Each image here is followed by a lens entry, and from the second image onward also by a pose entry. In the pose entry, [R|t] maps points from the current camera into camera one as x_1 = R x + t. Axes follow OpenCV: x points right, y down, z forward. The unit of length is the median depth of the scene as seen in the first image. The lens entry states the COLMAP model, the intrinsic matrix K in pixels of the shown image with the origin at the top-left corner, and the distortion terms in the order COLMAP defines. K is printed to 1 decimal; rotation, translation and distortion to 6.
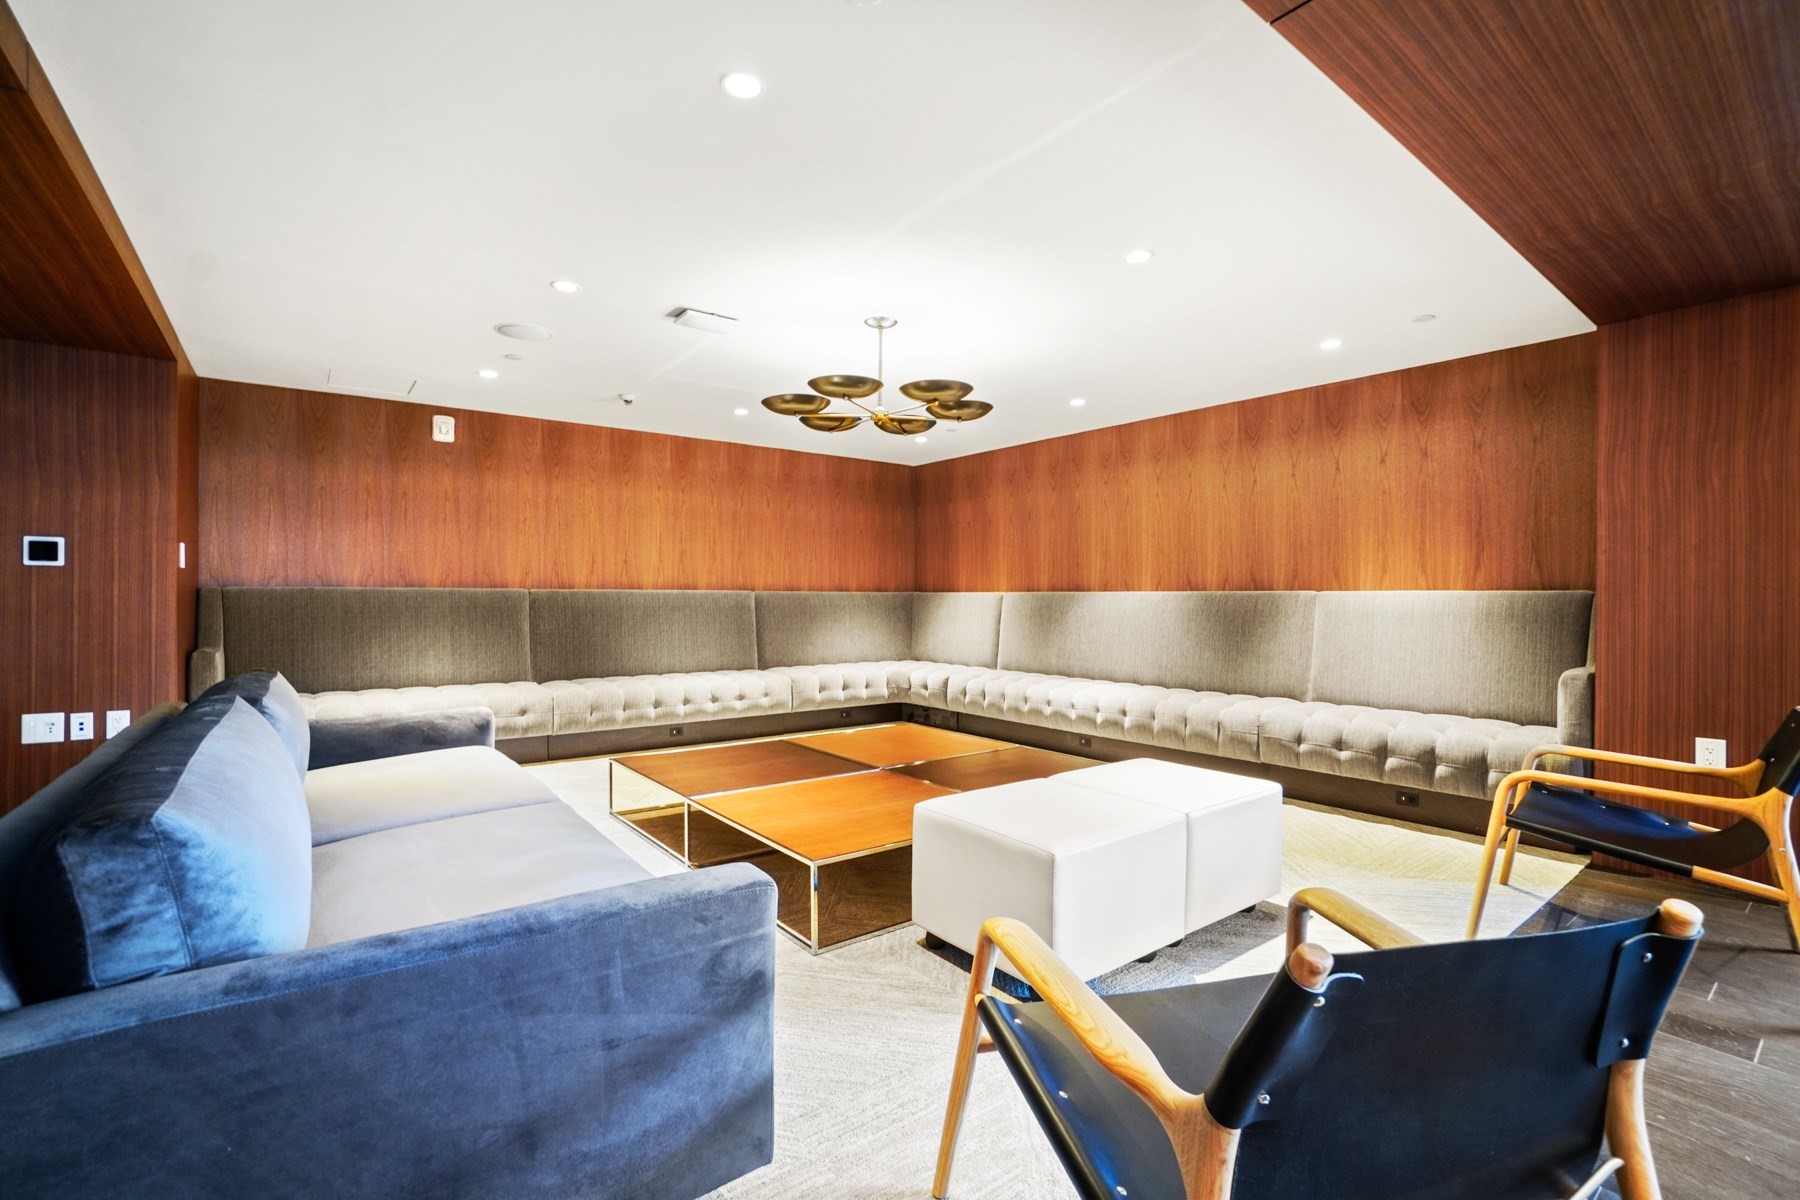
lens RADIAL K [[811.4, 0, 925.7], [0, 811.4, 586.5], [0, 0, 1]] dist [-0.036835, 0.023548]
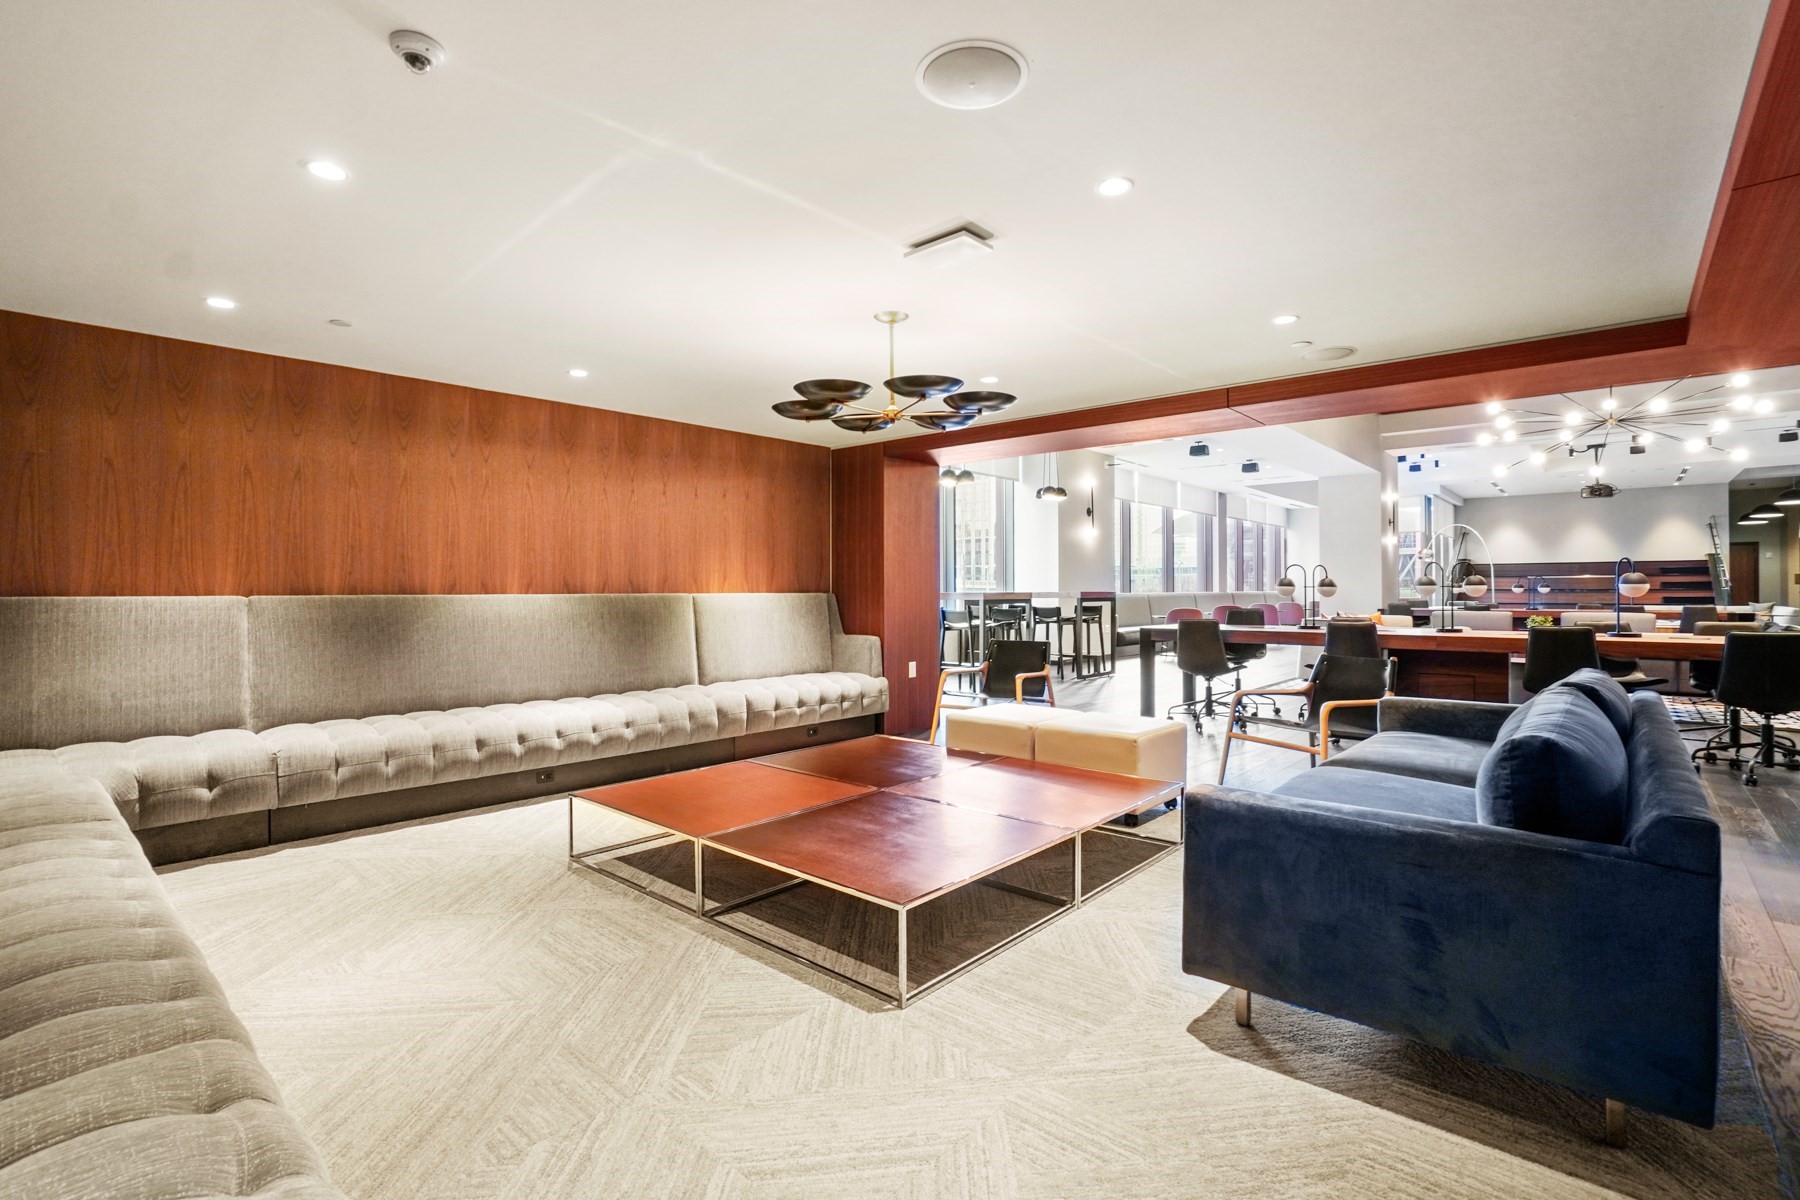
lens RADIAL K [[811.4, 0, 925.7], [0, 811.4, 586.5], [0, 0, 1]] dist [-0.036835, 0.023548]
pose [[-0.153553, 0.009137, 0.988098, -0.694523], [-0.002924, 0.999949, -0.009701, 0.004833], [-0.988136, -0.004379, -0.153518, 0.766405]]
